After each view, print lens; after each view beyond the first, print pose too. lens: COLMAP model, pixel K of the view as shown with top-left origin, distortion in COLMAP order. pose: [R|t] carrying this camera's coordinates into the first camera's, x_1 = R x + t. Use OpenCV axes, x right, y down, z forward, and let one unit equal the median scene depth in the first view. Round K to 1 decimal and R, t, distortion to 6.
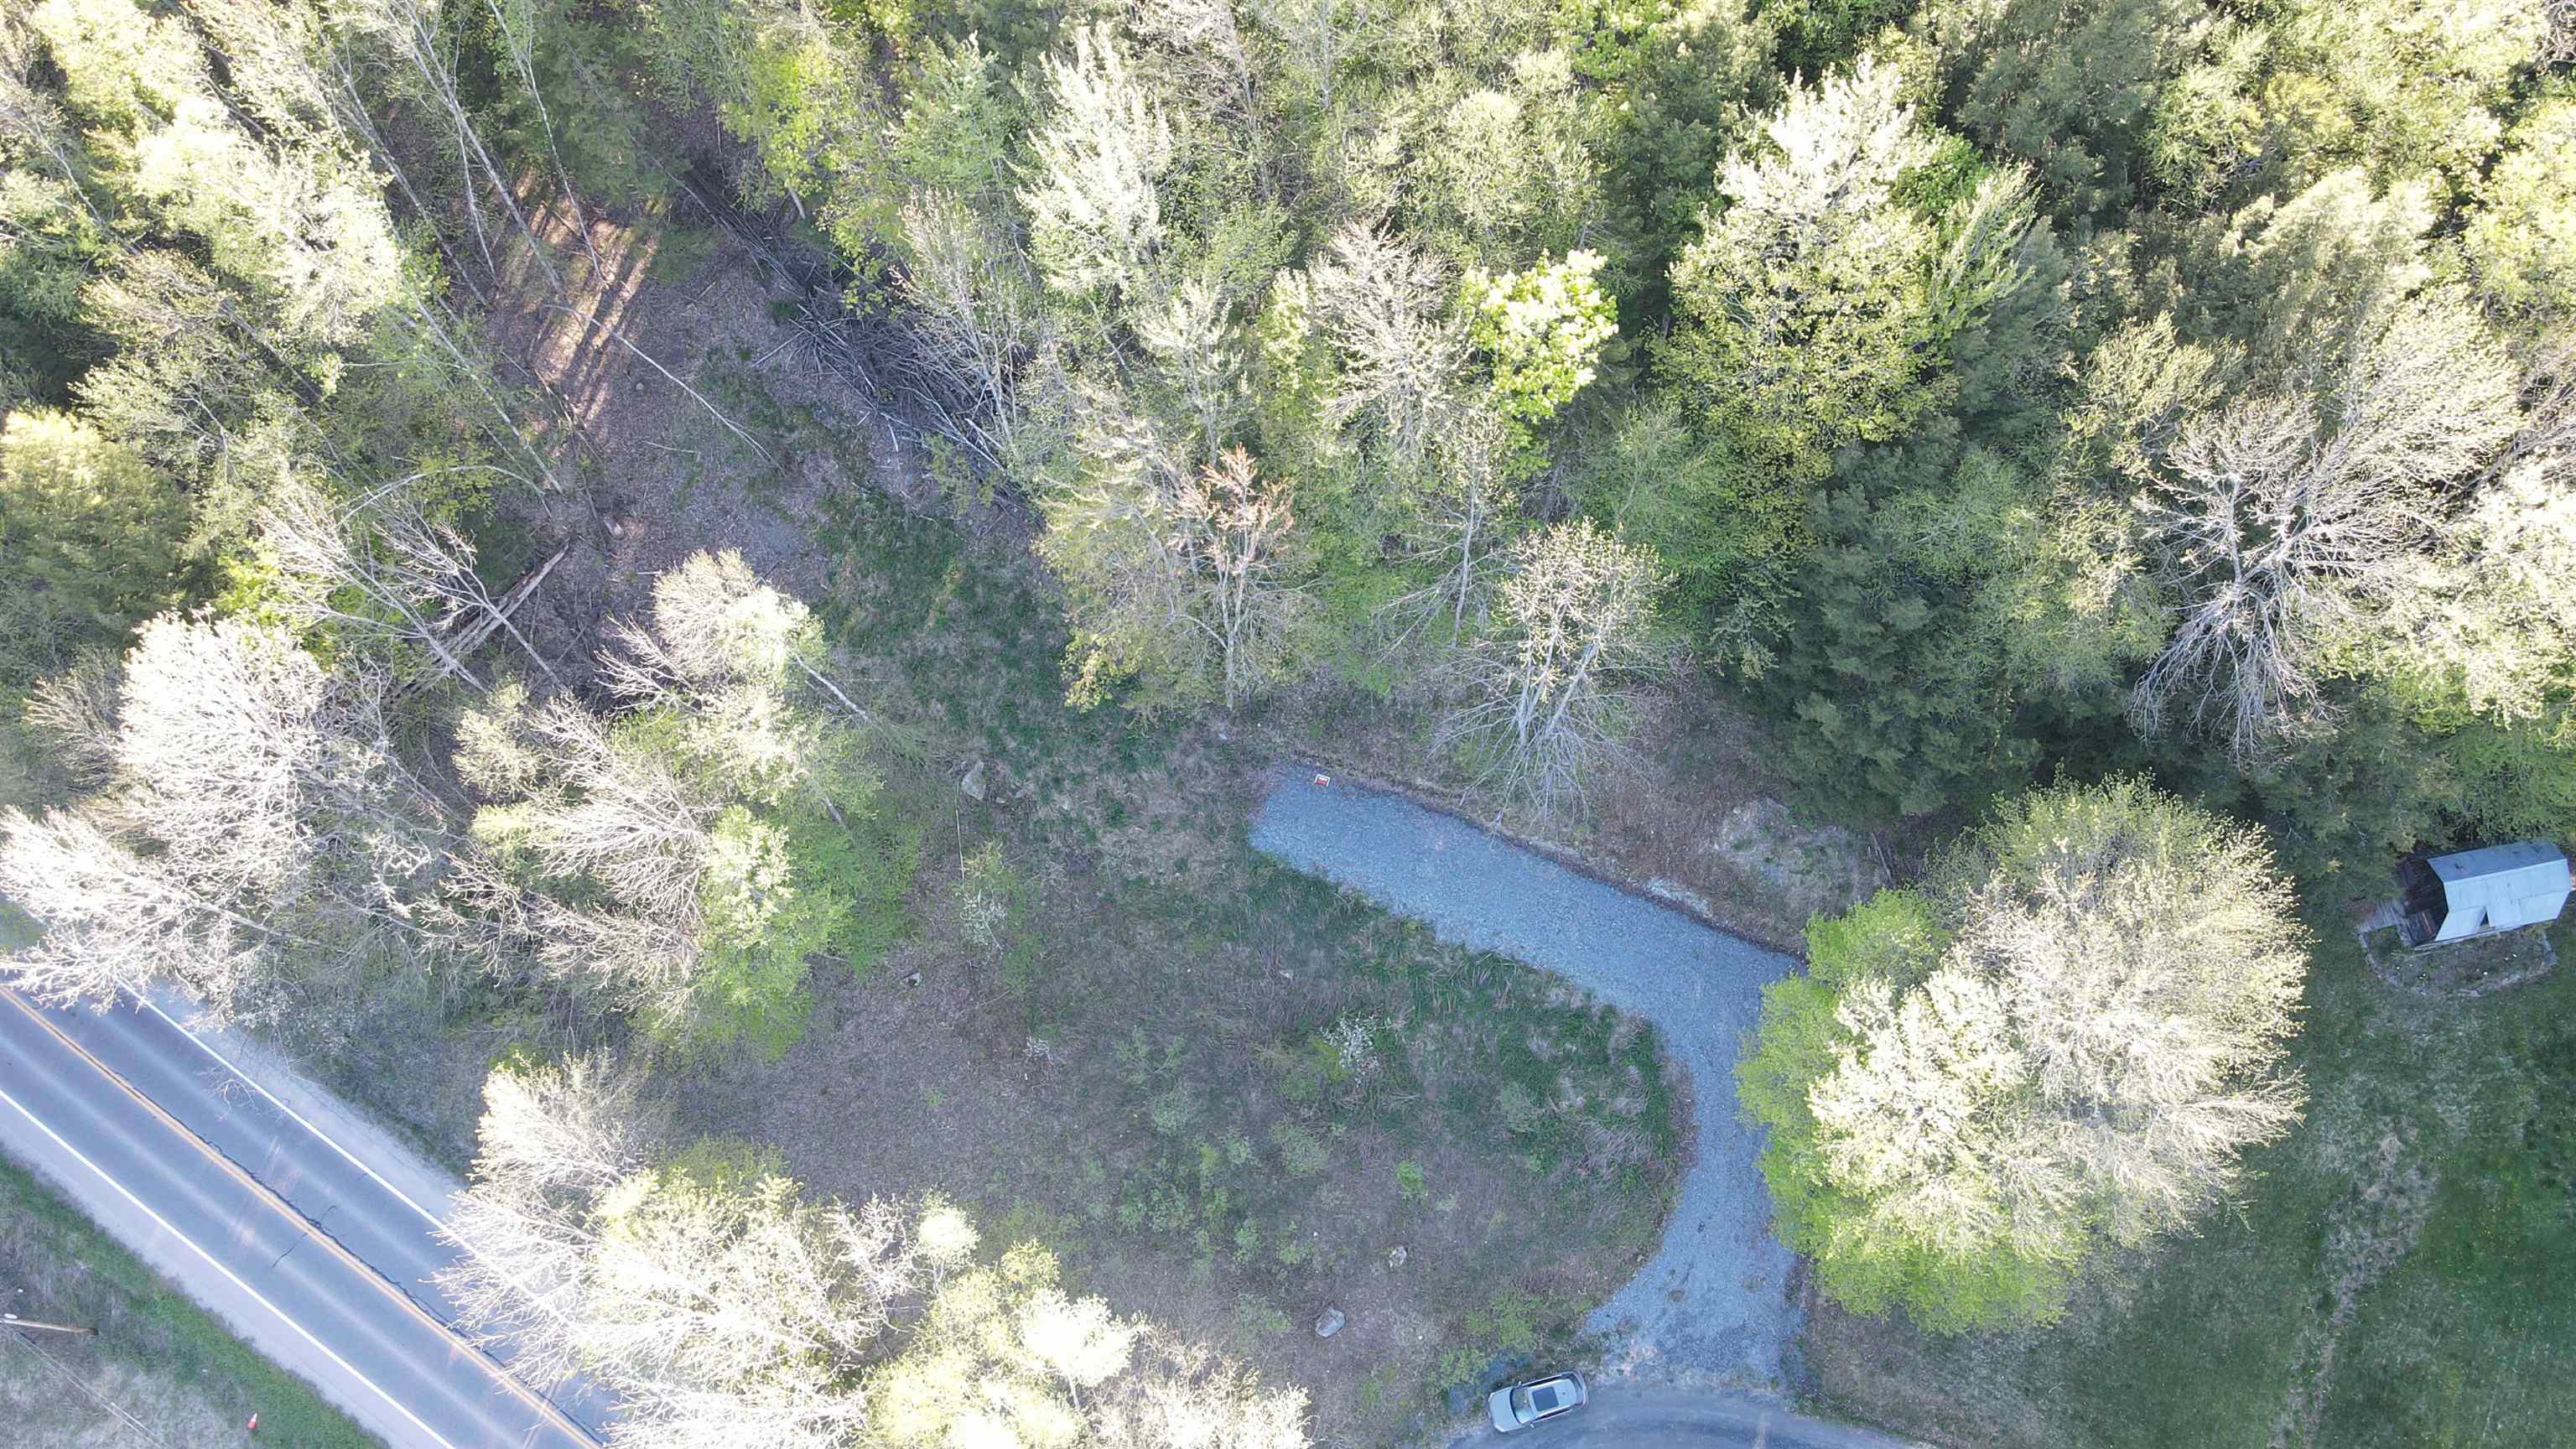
lens RADIAL K [[1882.4, 0, 1283.3], [0, 1882.4, 723.6], [0, 0, 1]] dist [0.012470, 0.010479]
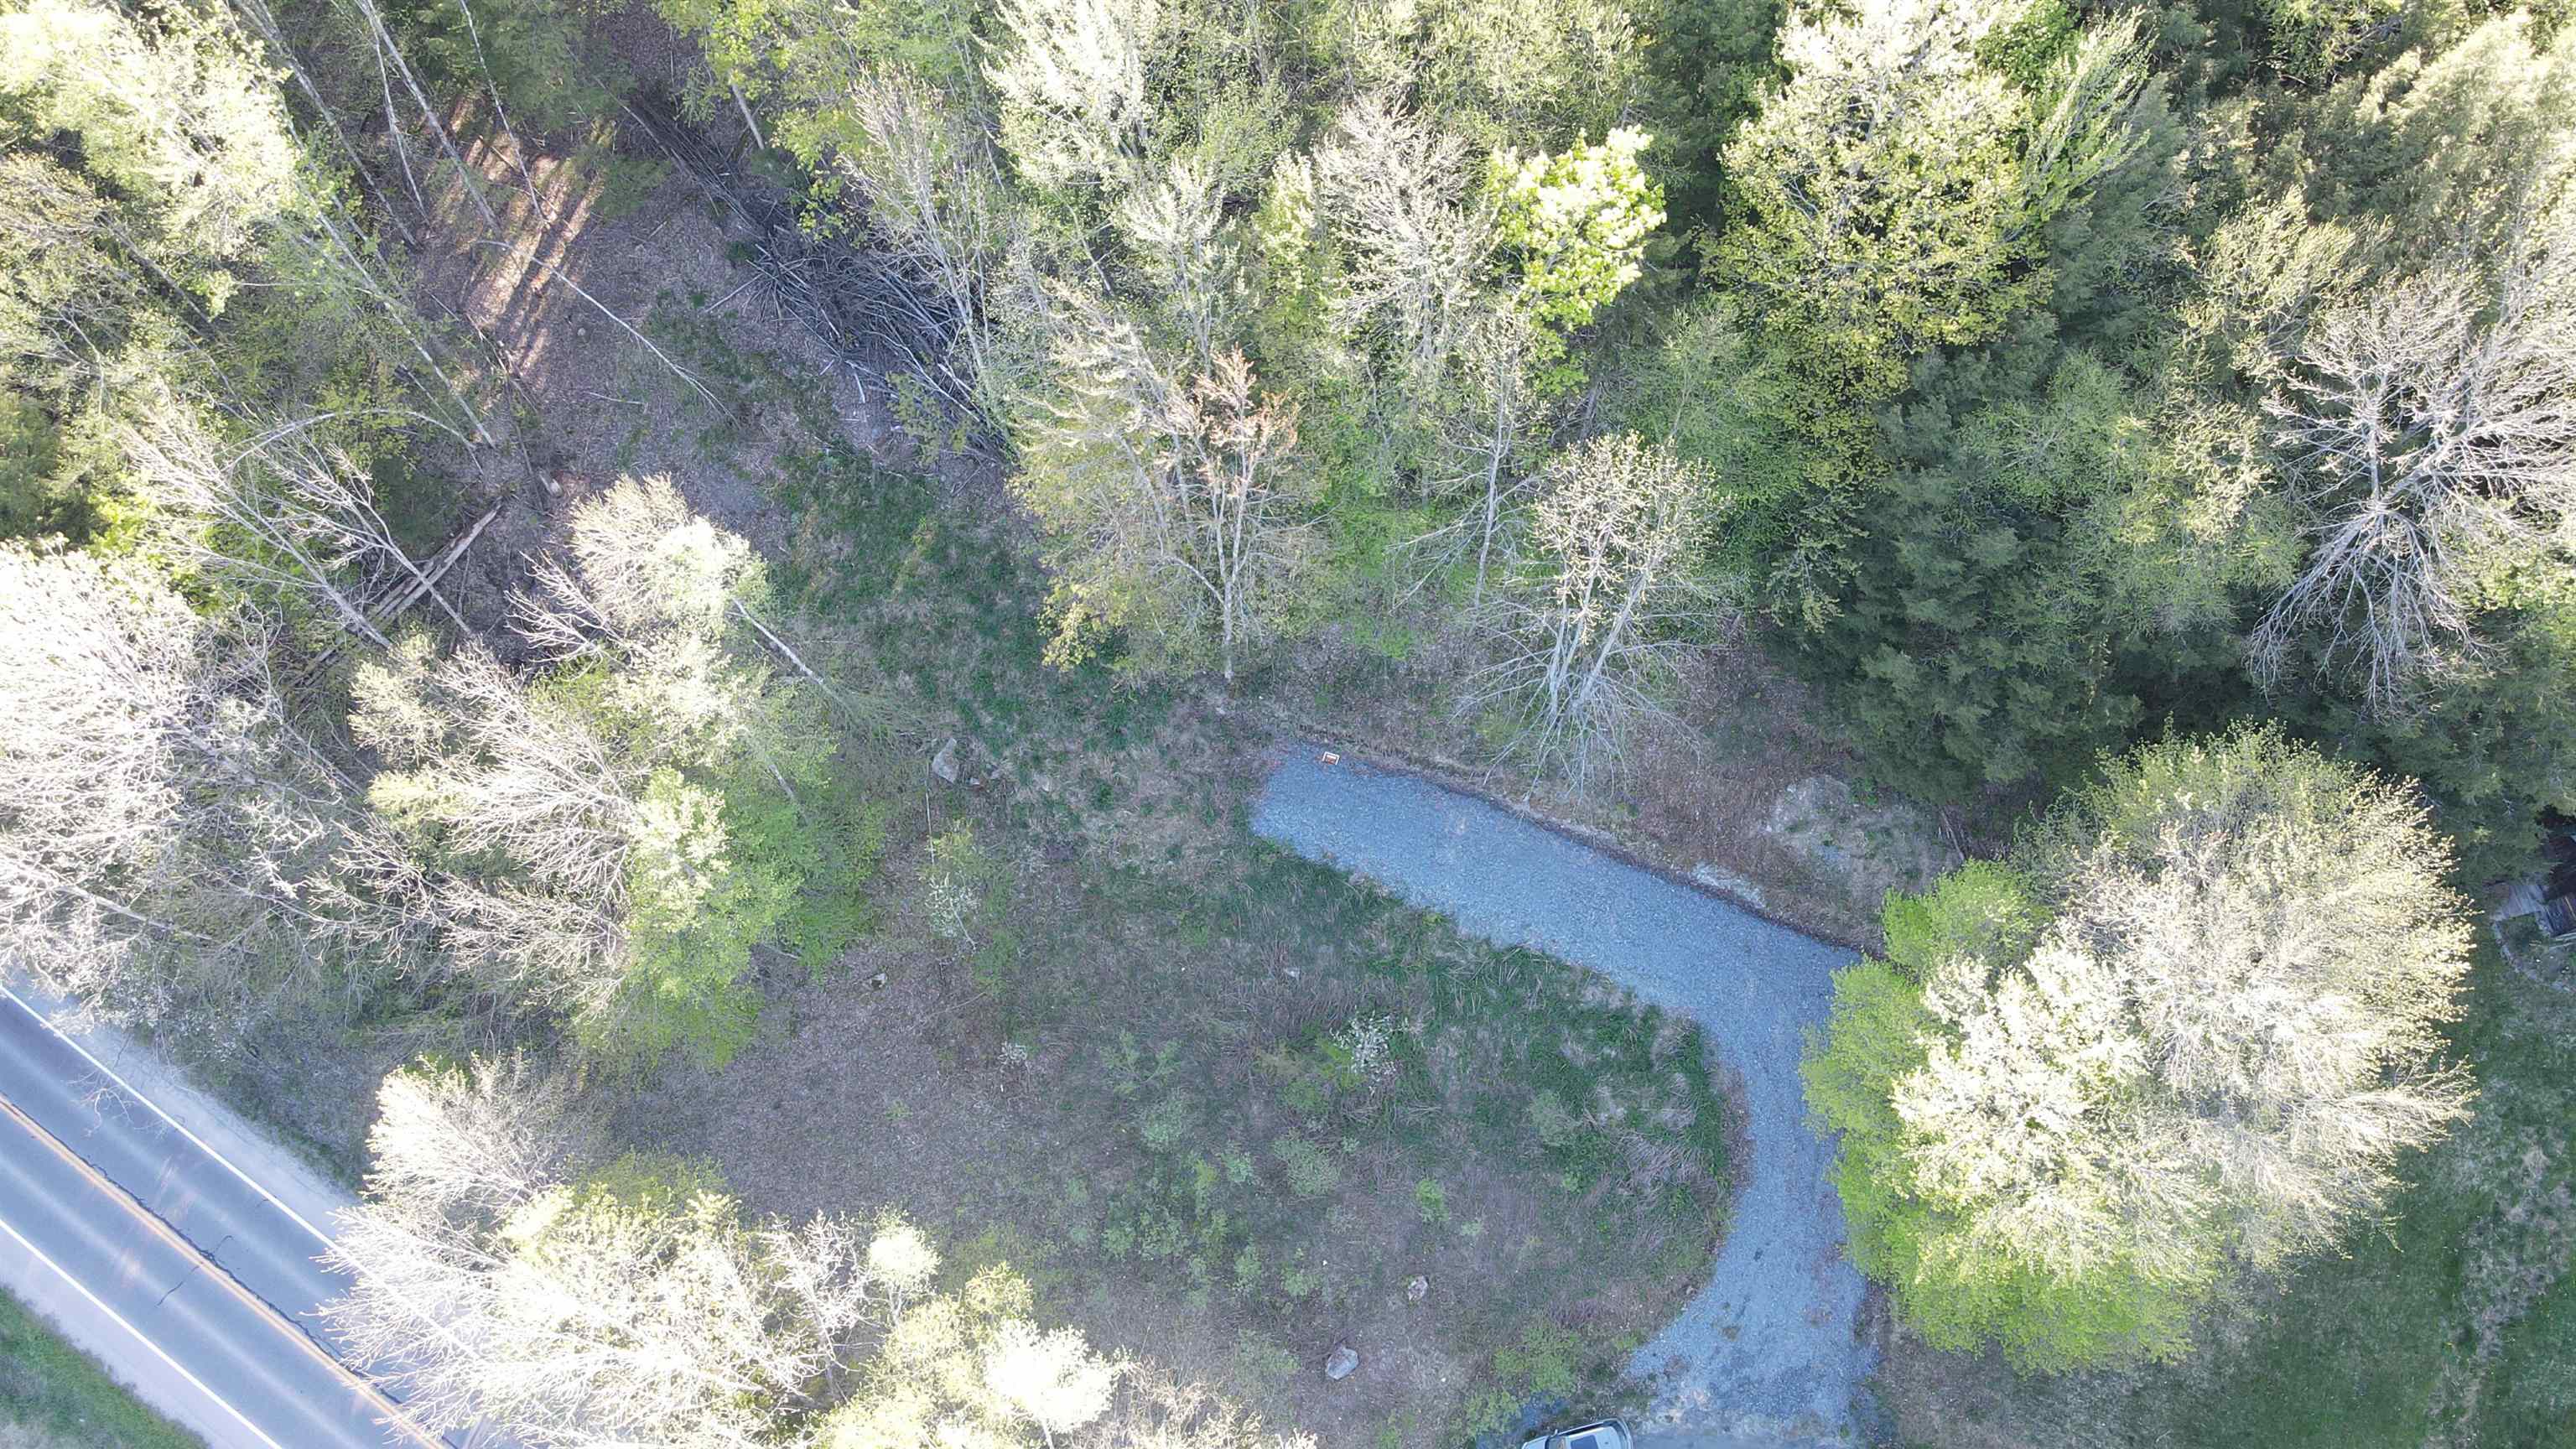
lens RADIAL K [[1882.4, 0, 1283.4], [0, 1882.4, 723.6], [0, 0, 1]] dist [0.012470, 0.010479]
pose [[0.999989, -0.003062, -0.003481, 0.001345], [0.002962, 0.999591, -0.028451, 0.045452], [0.003566, 0.028440, 0.999589, 0.111914]]
